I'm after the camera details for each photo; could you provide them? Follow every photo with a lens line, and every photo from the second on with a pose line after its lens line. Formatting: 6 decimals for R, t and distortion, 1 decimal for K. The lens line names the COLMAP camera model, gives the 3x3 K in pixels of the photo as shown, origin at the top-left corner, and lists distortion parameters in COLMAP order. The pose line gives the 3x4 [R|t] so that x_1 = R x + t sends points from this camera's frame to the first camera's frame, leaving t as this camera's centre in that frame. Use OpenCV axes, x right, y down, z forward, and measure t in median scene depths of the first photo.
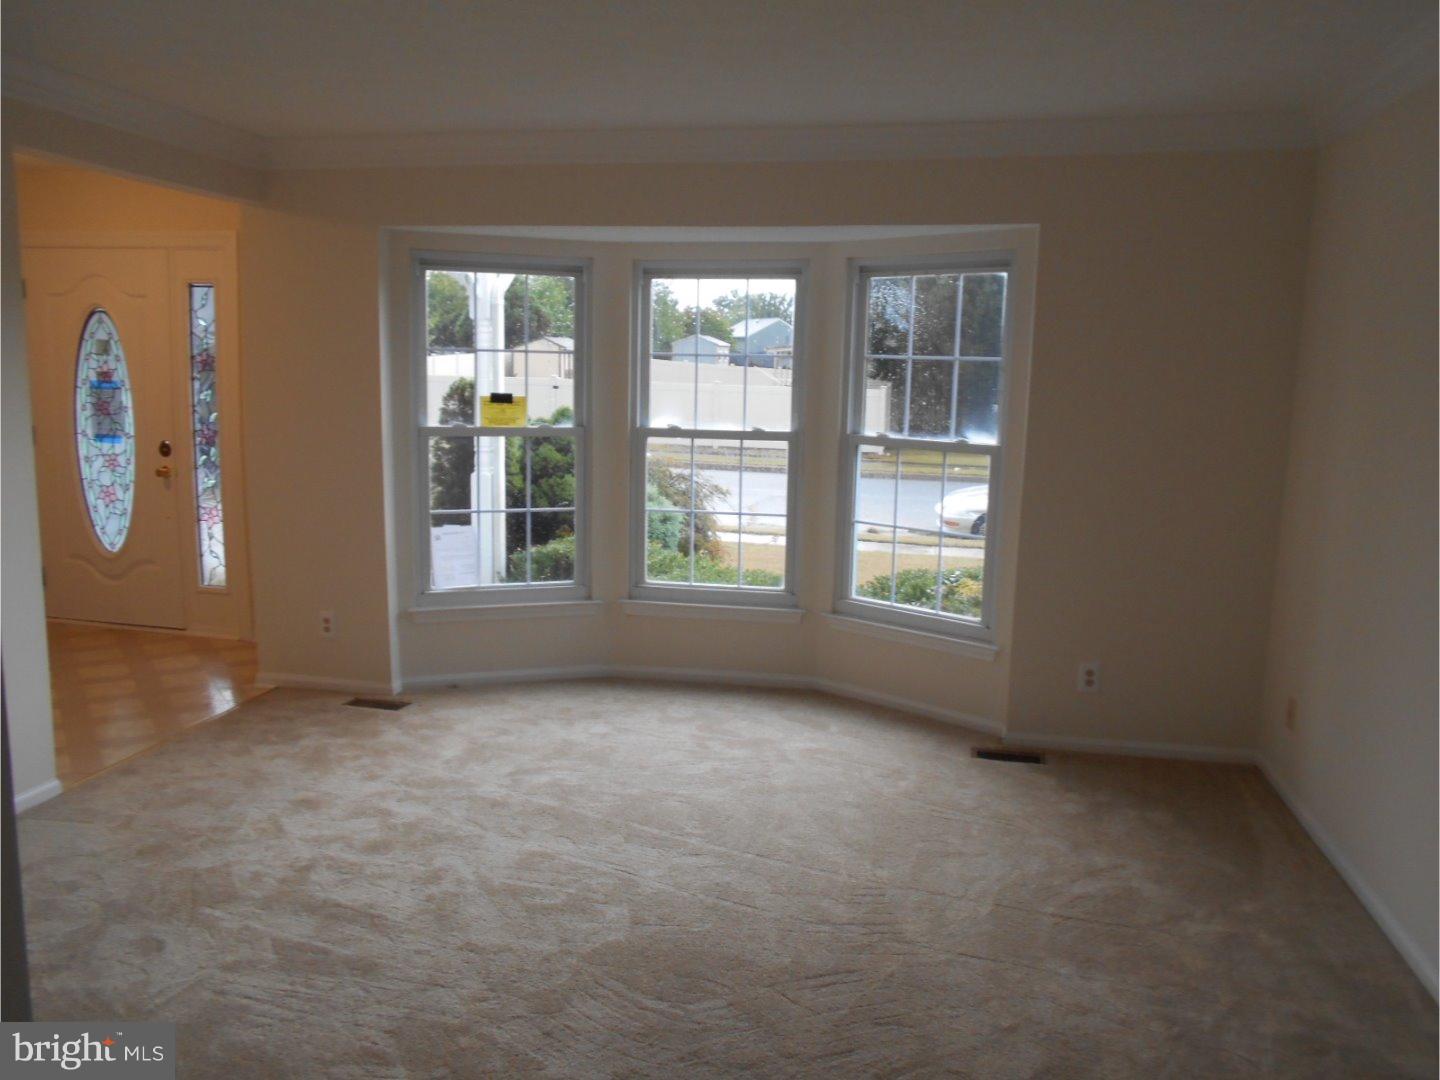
lens RADIAL K [[1137.2, 0, 713.2], [0, 1137.2, 543.7], [0, 0, 1]] dist [-0.011430, 0.008860]
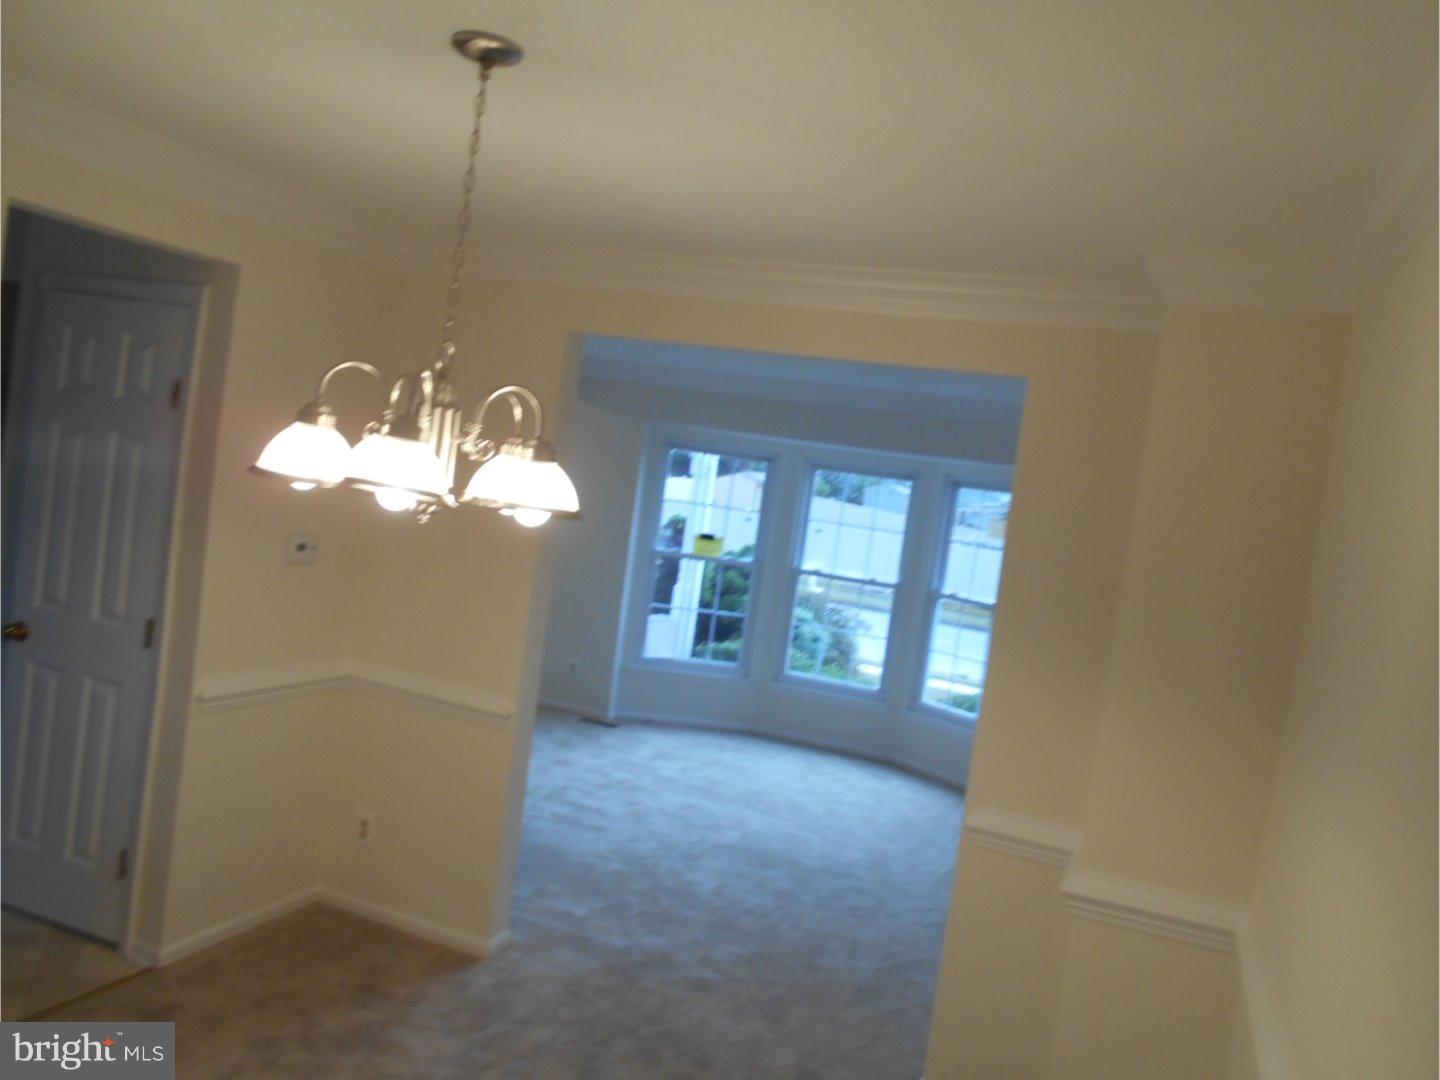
lens RADIAL K [[1137.2, 0, 713.2], [0, 1137.2, 543.7], [0, 0, 1]] dist [-0.011430, 0.008860]
pose [[0.977934, 0.126823, -0.166014, 0.074030], [-0.145806, 0.983443, -0.107609, 0.044166], [0.149618, 0.129441, 0.980234, -0.486472]]
